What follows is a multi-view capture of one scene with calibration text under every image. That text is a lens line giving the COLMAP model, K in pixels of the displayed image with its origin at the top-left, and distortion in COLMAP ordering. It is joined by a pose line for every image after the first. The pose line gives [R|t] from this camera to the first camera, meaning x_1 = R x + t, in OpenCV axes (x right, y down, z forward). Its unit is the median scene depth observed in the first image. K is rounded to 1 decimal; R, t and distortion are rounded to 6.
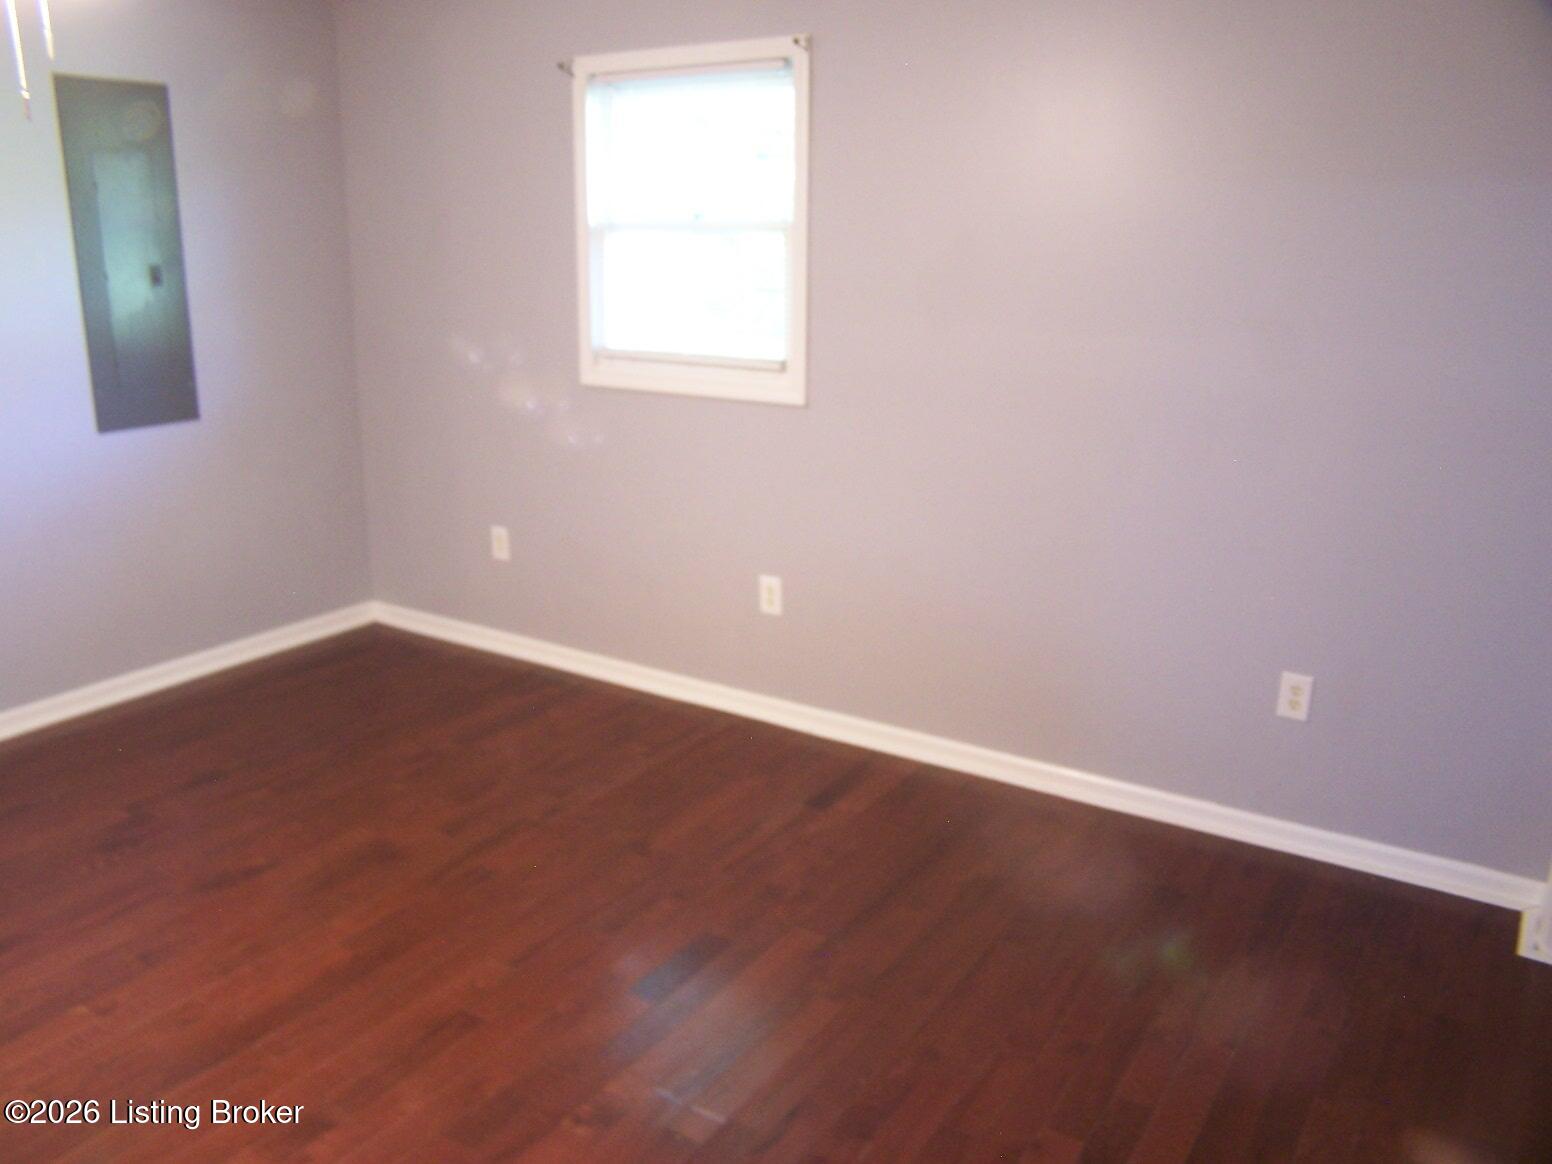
lens RADIAL K [[1255.1, 0, 741.8], [0, 1255.1, 588.5], [0, 0, 1]] dist [-0.143501, 0.114680]
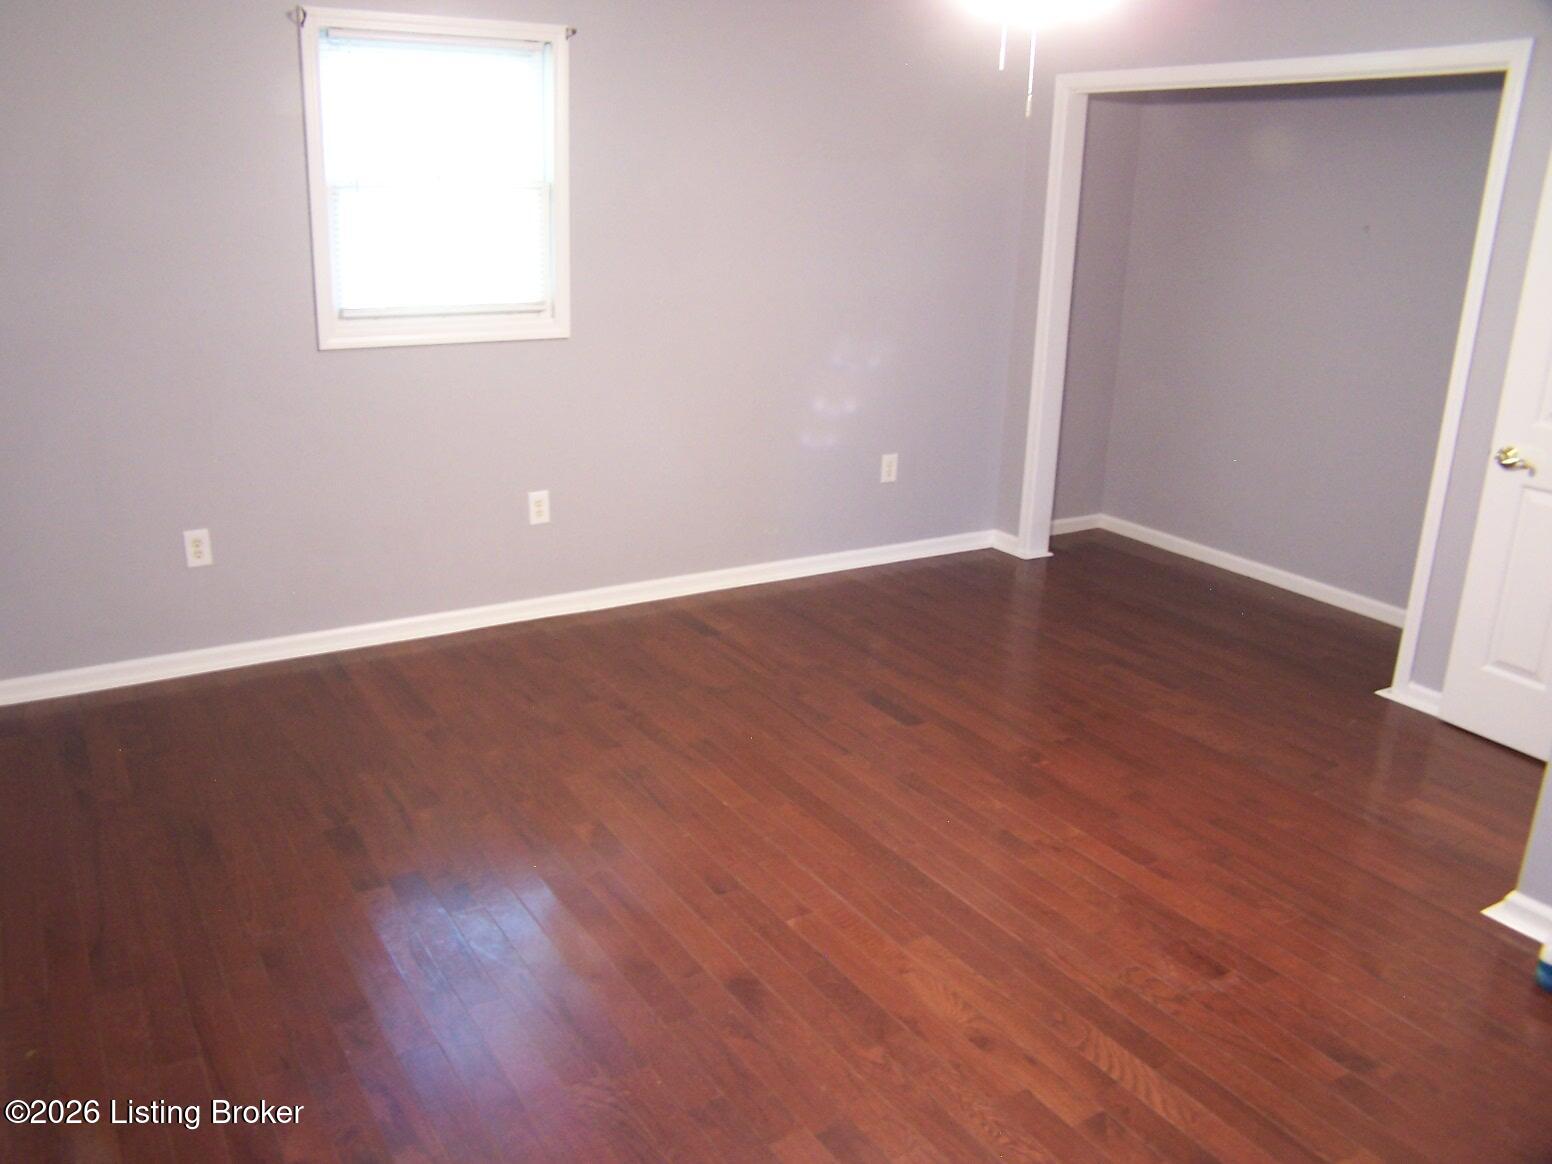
lens RADIAL K [[1255.1, 0, 741.8], [0, 1255.1, 588.5], [0, 0, 1]] dist [-0.143501, 0.114680]
pose [[0.422798, -0.269426, 0.865247, -0.972284], [0.230458, 0.955359, 0.184874, -0.099010], [-0.876431, 0.121238, 0.466015, 0.330909]]
